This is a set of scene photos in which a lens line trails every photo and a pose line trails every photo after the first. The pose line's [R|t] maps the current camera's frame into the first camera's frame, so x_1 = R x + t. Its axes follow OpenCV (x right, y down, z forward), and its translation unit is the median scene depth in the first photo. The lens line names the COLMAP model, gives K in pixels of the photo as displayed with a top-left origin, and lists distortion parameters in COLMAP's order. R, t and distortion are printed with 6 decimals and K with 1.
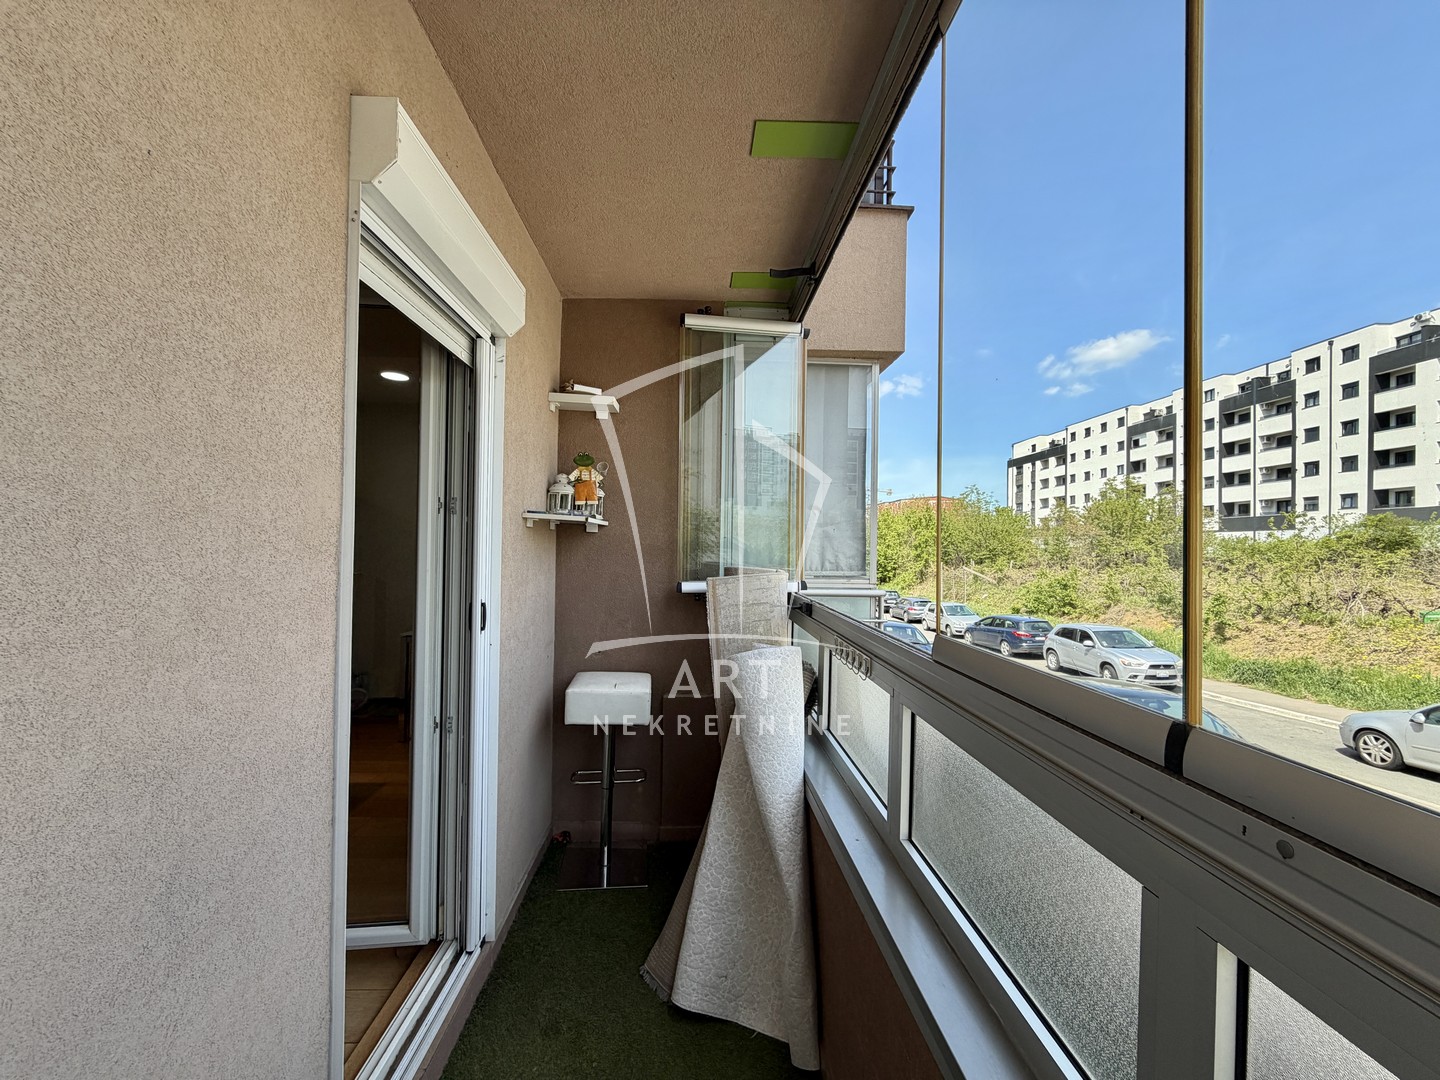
lens RADIAL K [[571.8, 0, 714.8], [0, 571.8, 542.2], [0, 0, 1]] dist [0.000155, -0.000578]
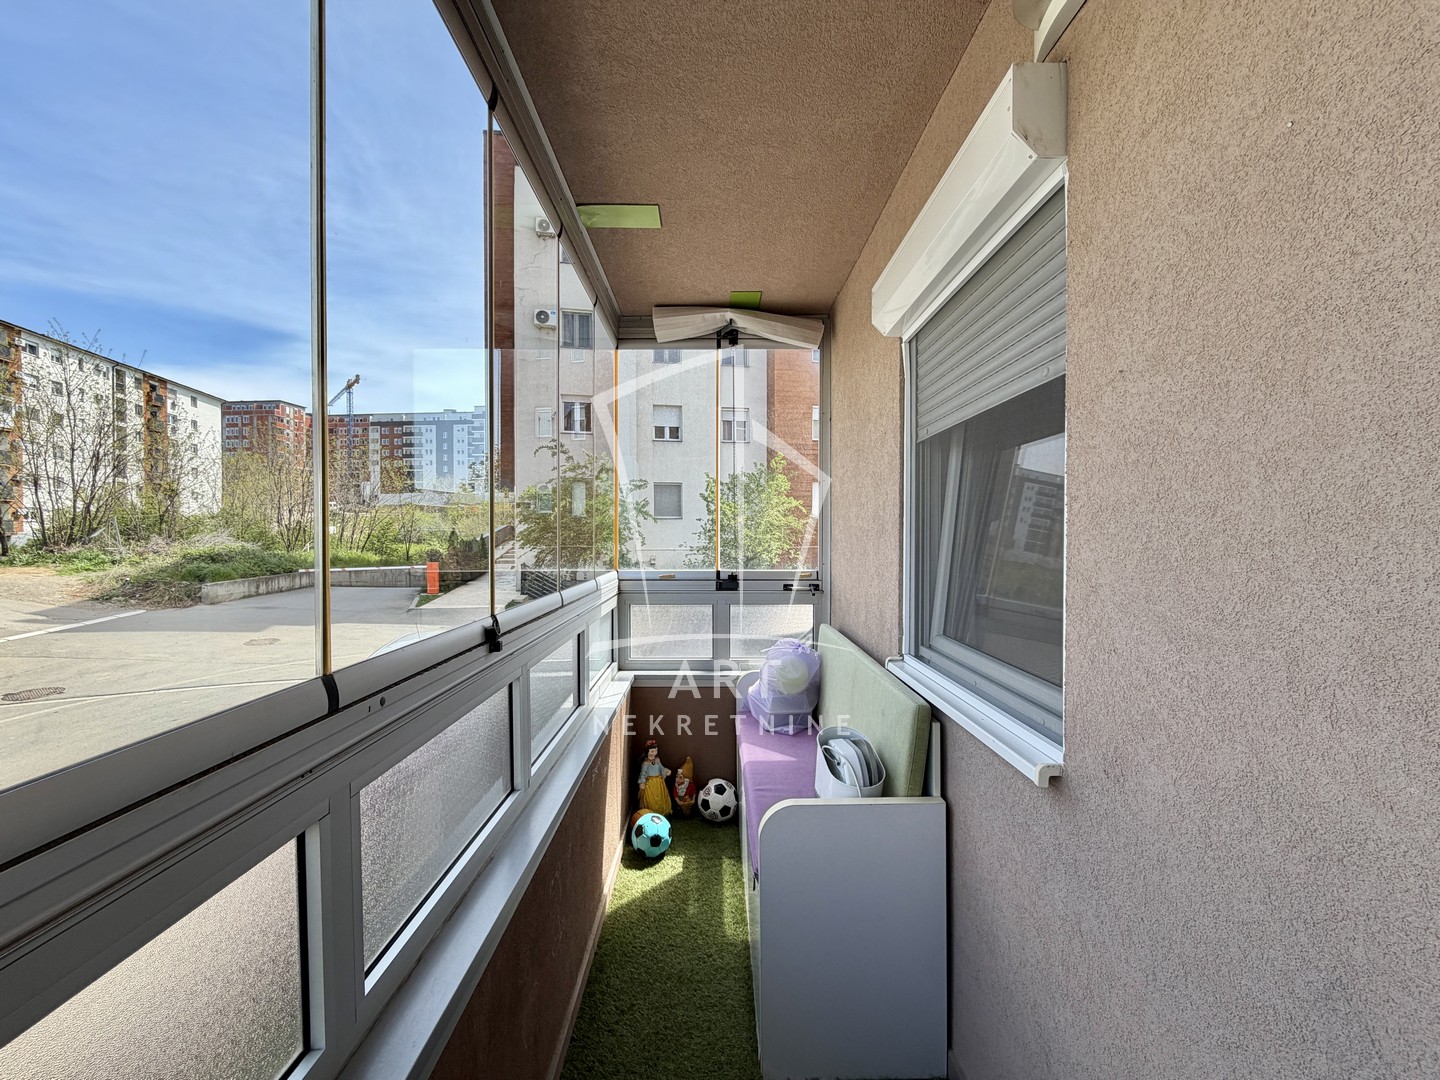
lens RADIAL K [[571.8, 0, 714.8], [0, 571.8, 542.2], [0, 0, 1]] dist [0.000155, -0.000578]
pose [[-0.999200, -0.014443, 0.037304, -0.138809], [-0.014227, 0.999881, 0.006041, -0.021722], [-0.037387, 0.005505, -0.999286, 2.060905]]
